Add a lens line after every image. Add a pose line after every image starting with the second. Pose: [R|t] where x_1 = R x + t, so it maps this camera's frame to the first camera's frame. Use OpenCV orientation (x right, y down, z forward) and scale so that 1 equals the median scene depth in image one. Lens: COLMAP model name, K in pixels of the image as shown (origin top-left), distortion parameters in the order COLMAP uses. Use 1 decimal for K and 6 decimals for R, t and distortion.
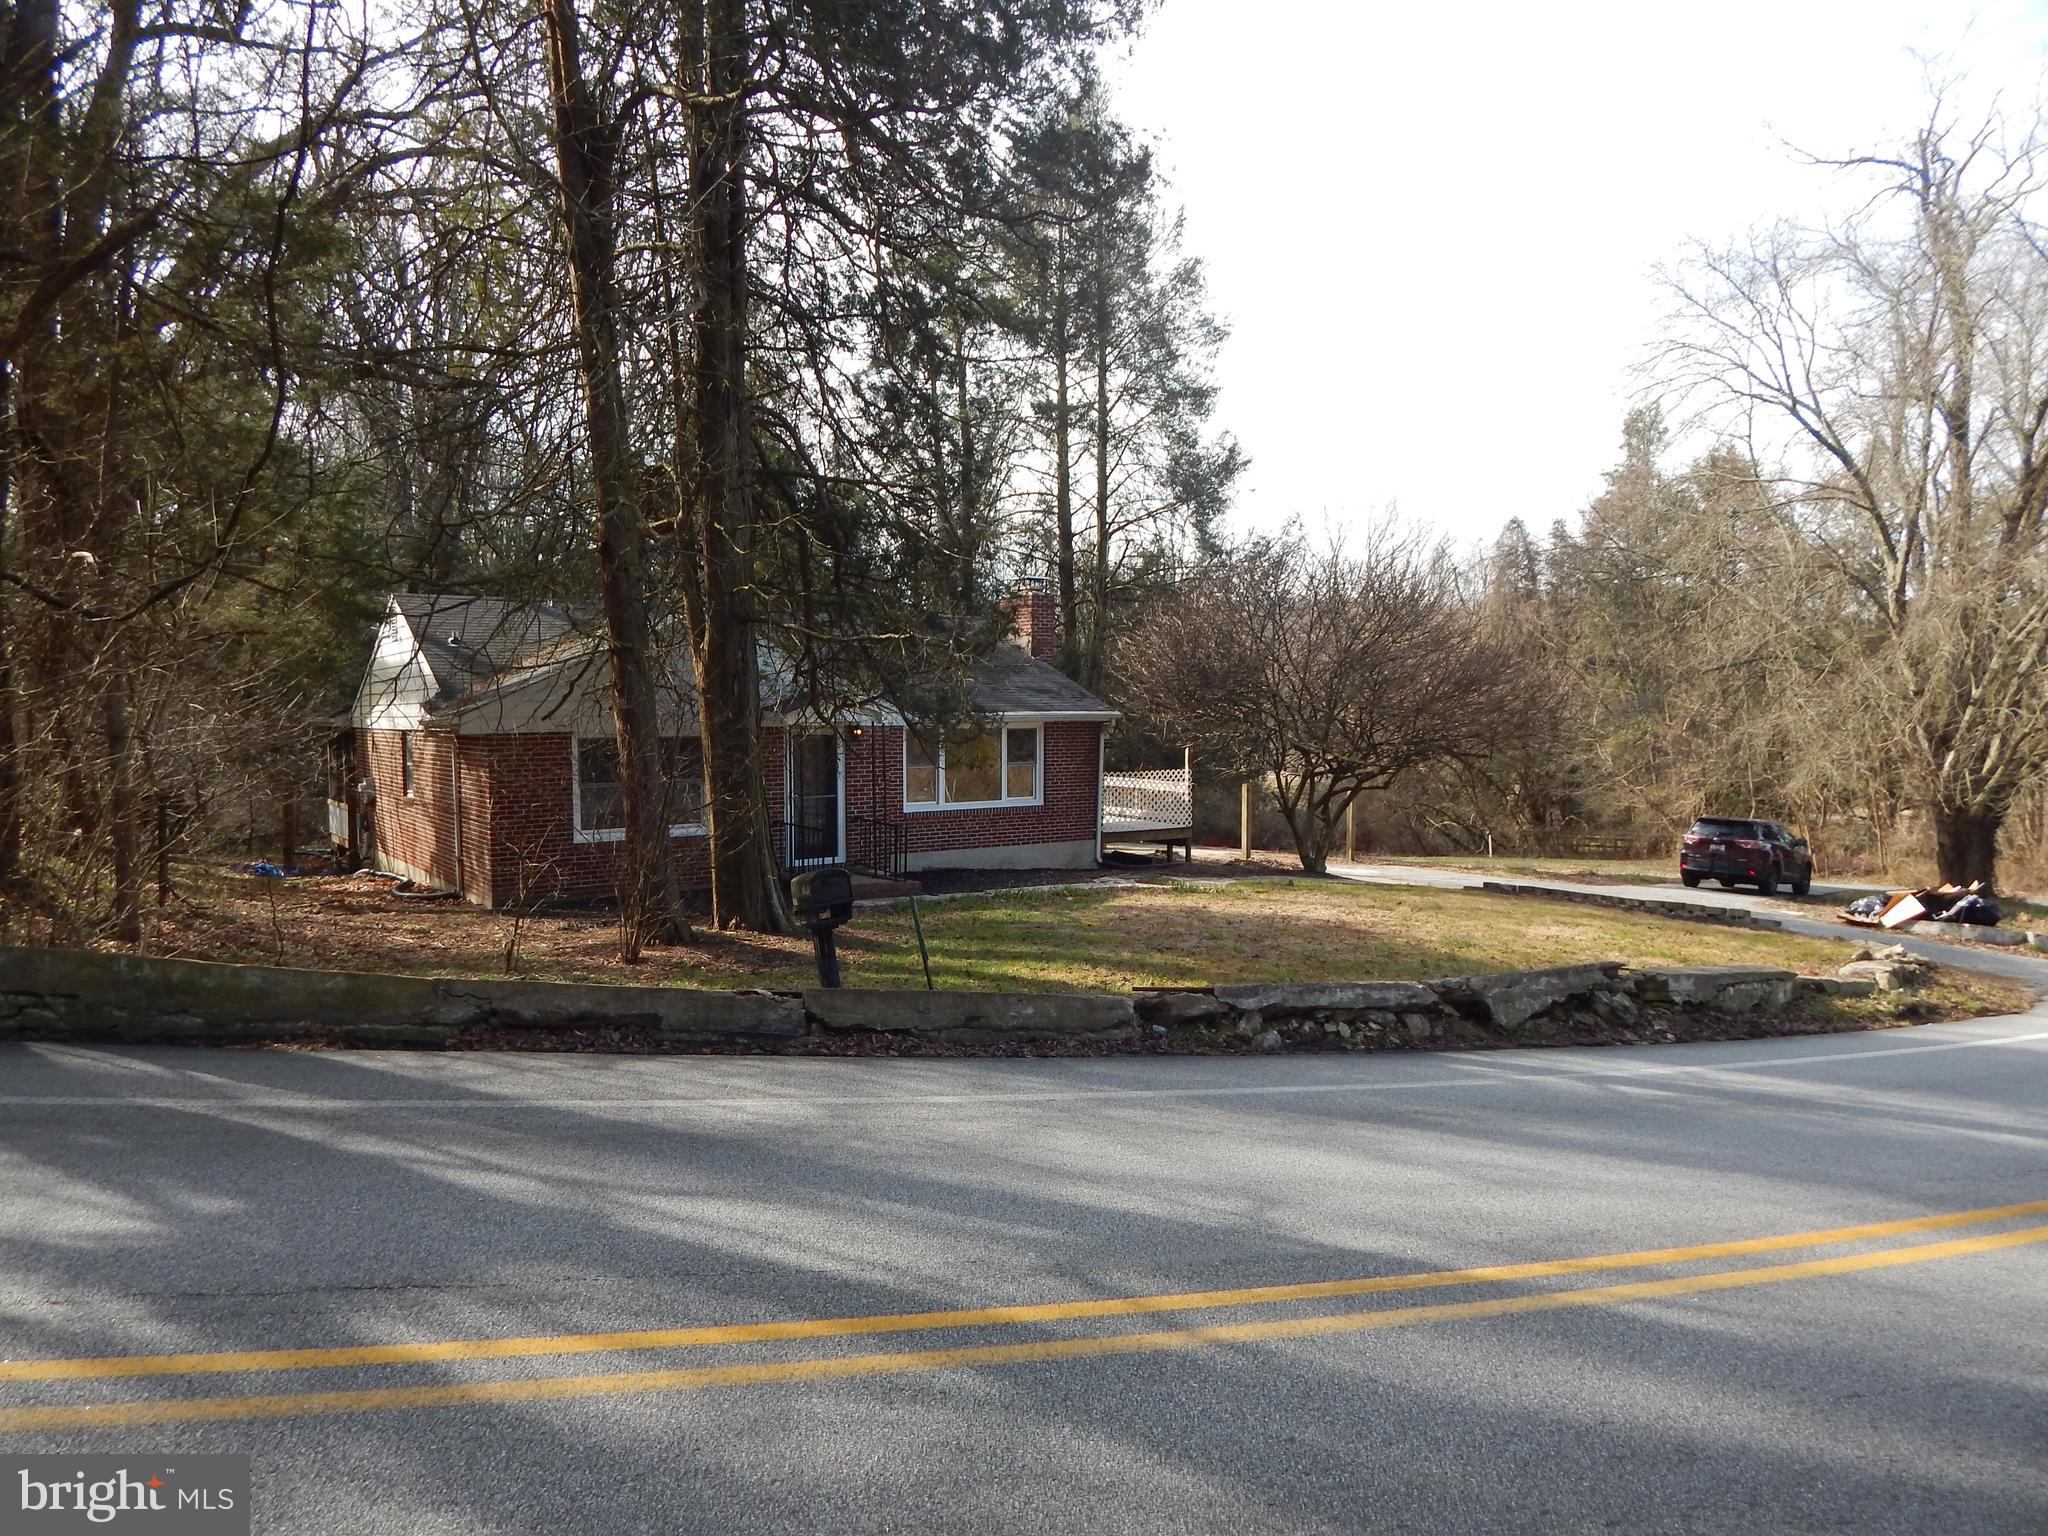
lens RADIAL K [[1318.1, 0, 1027.4], [0, 1318.1, 751.0], [0, 0, 1]] dist [-0.013243, -0.006041]
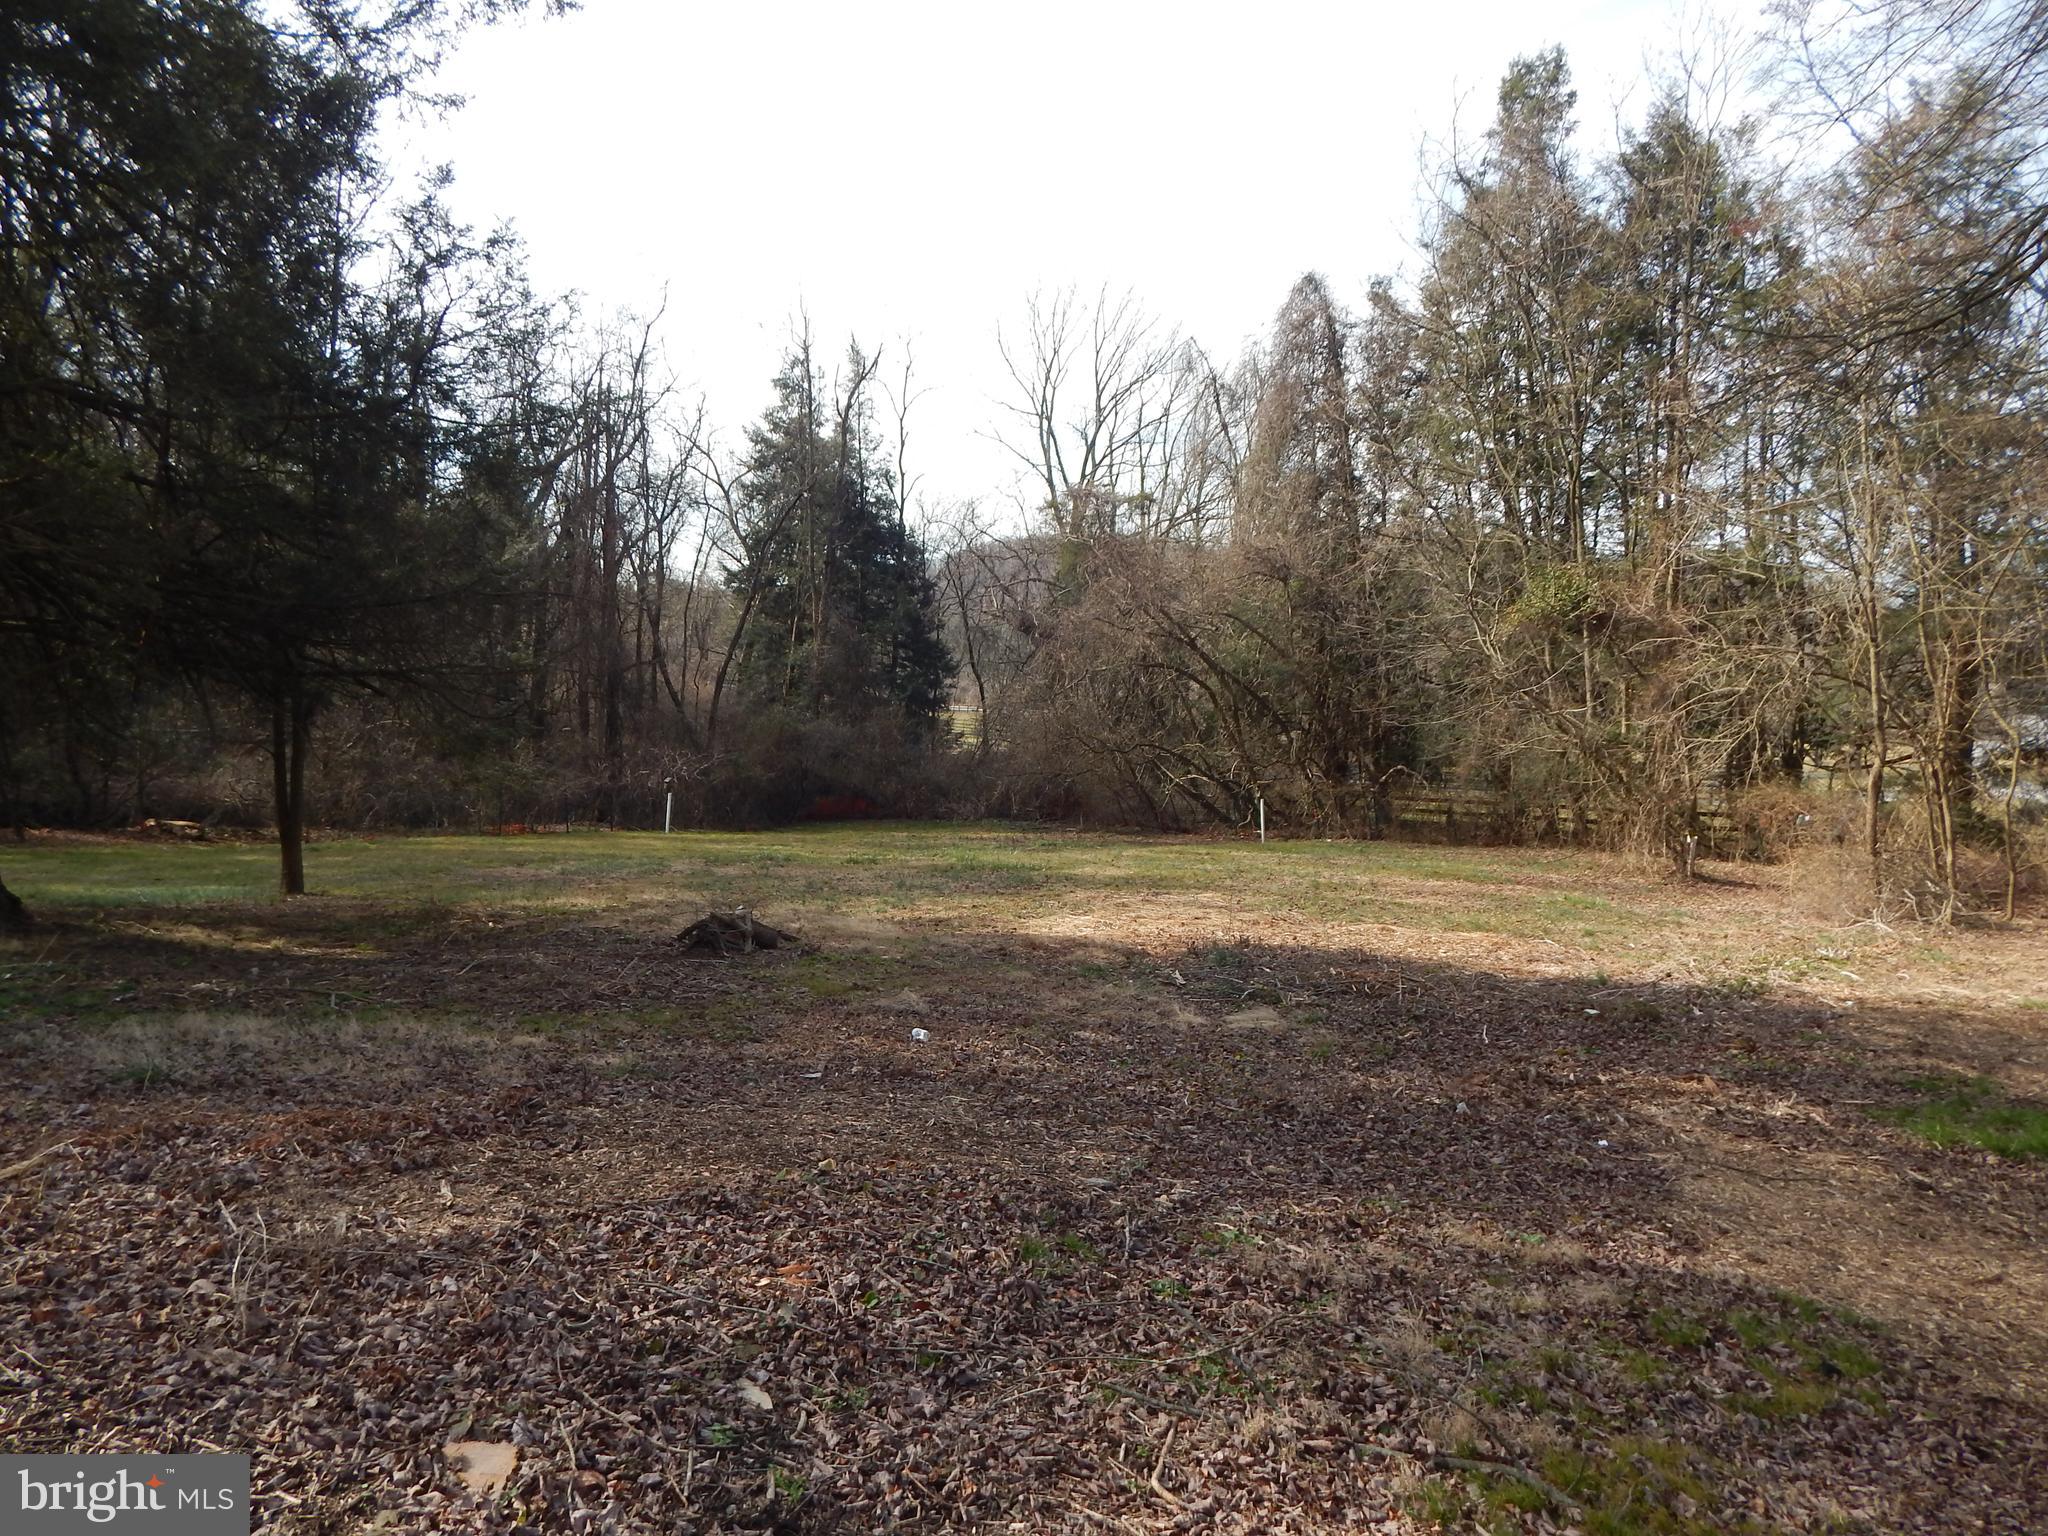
lens RADIAL K [[1318.1, 0, 1011.5], [0, 1318.1, 777.0], [0, 0, 1]] dist [-0.013243, -0.006041]
pose [[0.988389, -0.002428, 0.151924, 0.369301], [-0.007357, 0.997935, 0.063815, 0.043012], [-0.151766, -0.064192, 0.986330, 1.066706]]
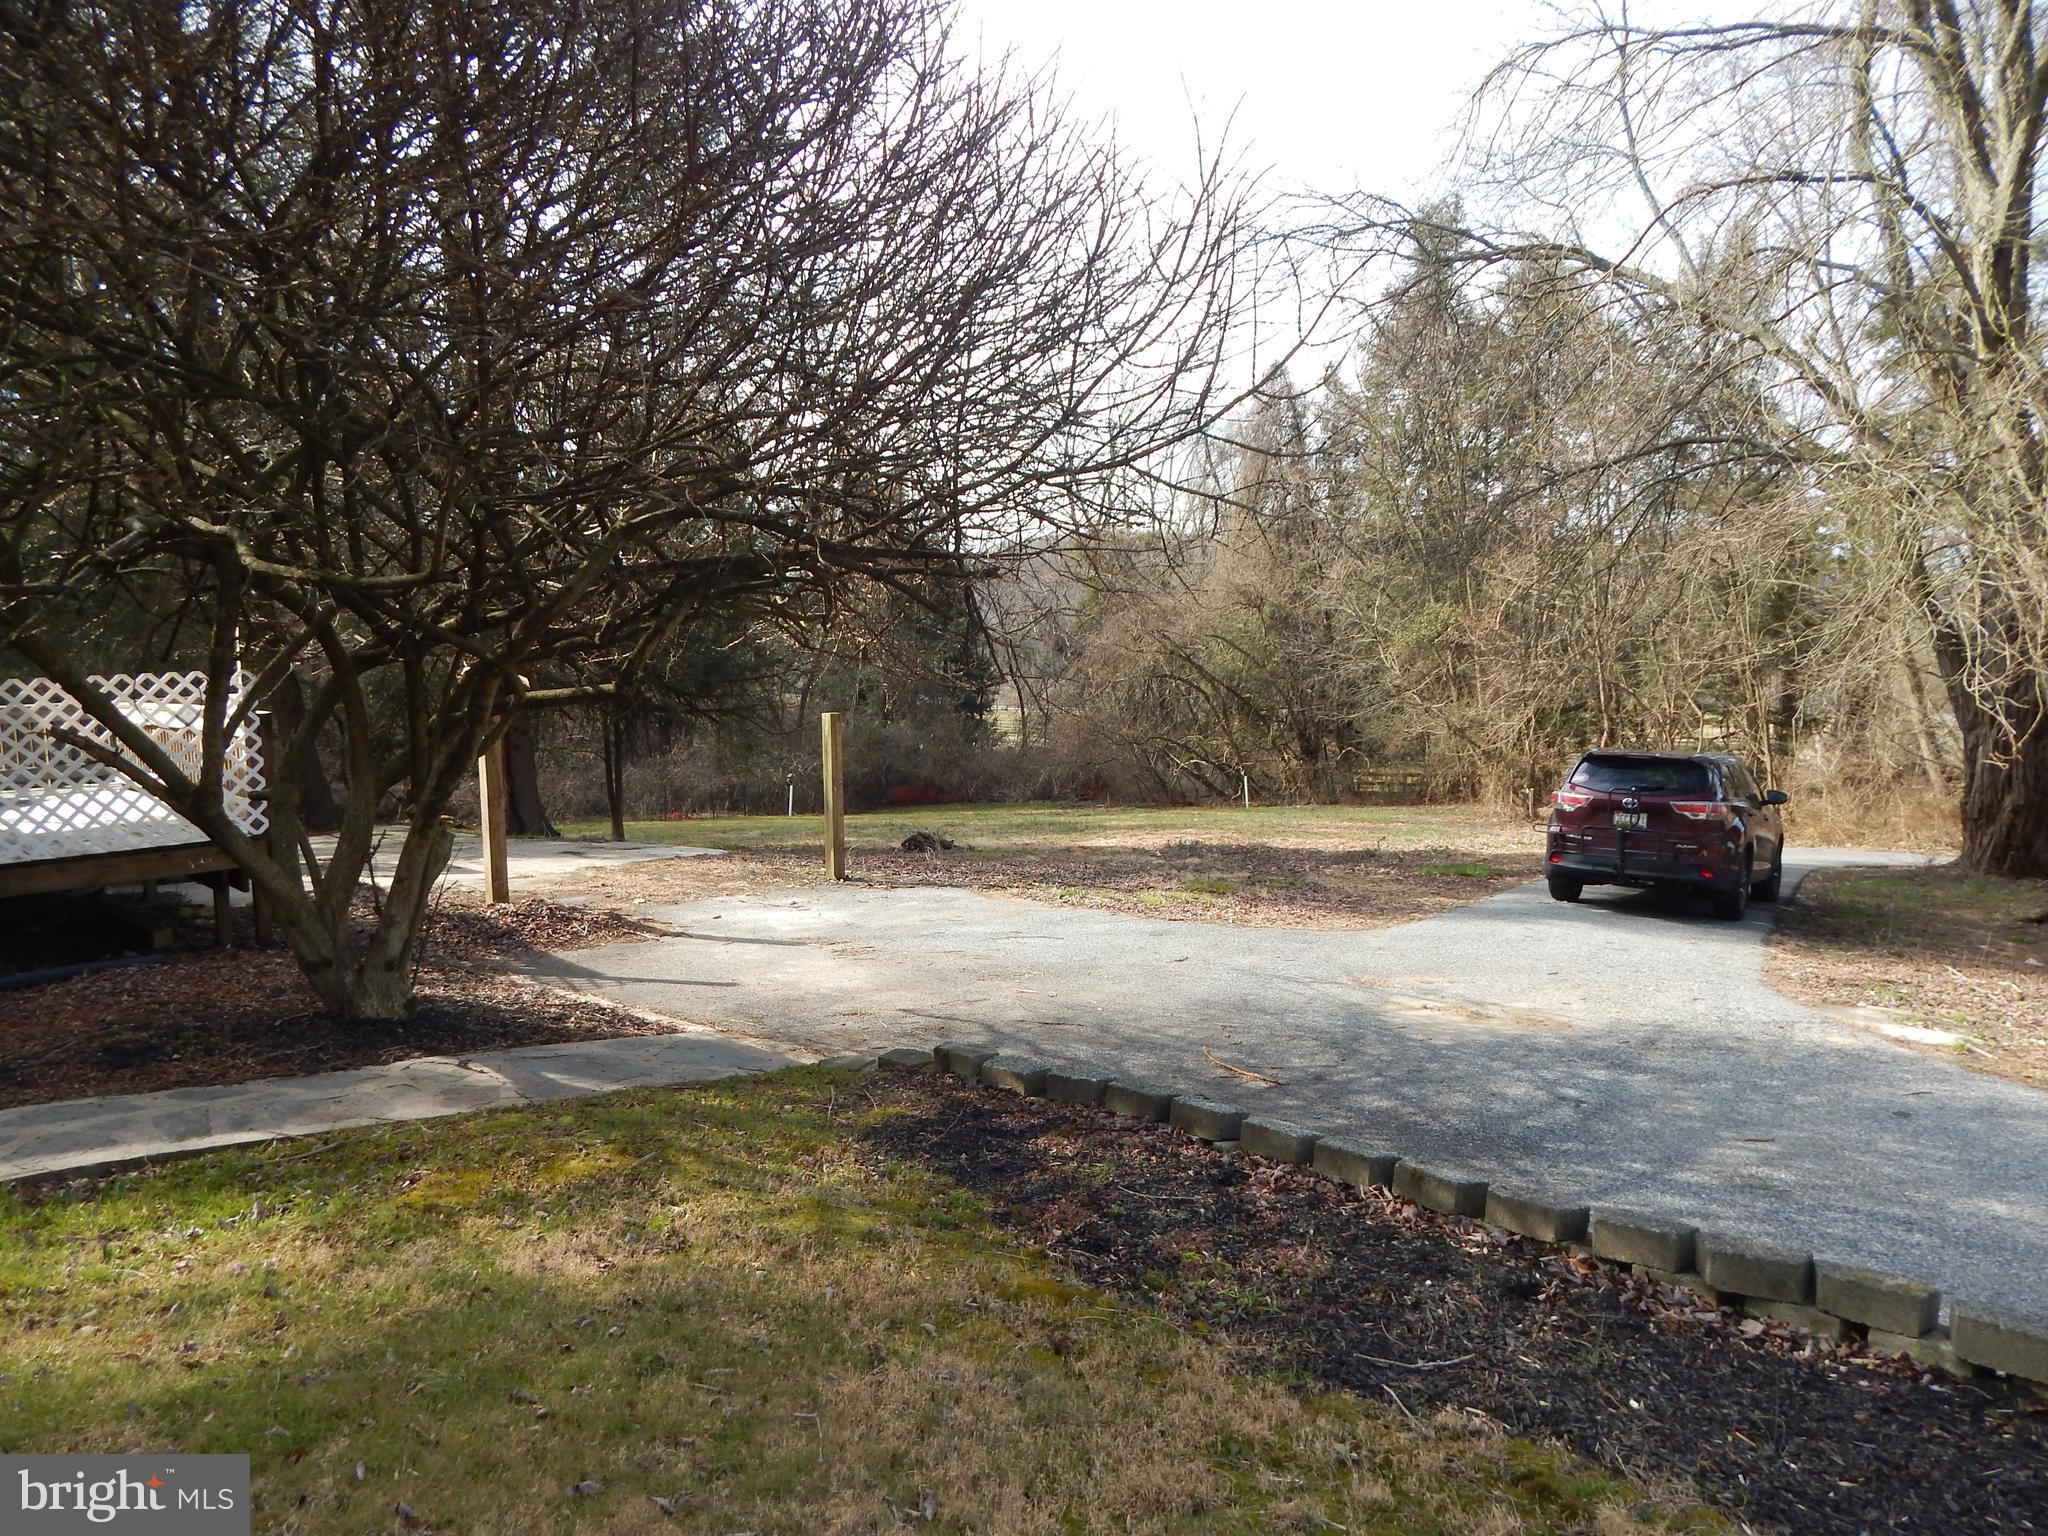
lens RADIAL K [[1318.1, 0, 1021.7], [0, 1318.1, 782.0], [0, 0, 1]] dist [-0.013243, -0.006041]
pose [[0.989710, -0.033318, 0.139152, 0.281360], [0.023763, 0.997280, 0.069769, 0.026771], [-0.141098, -0.065744, 0.987810, 0.641055]]
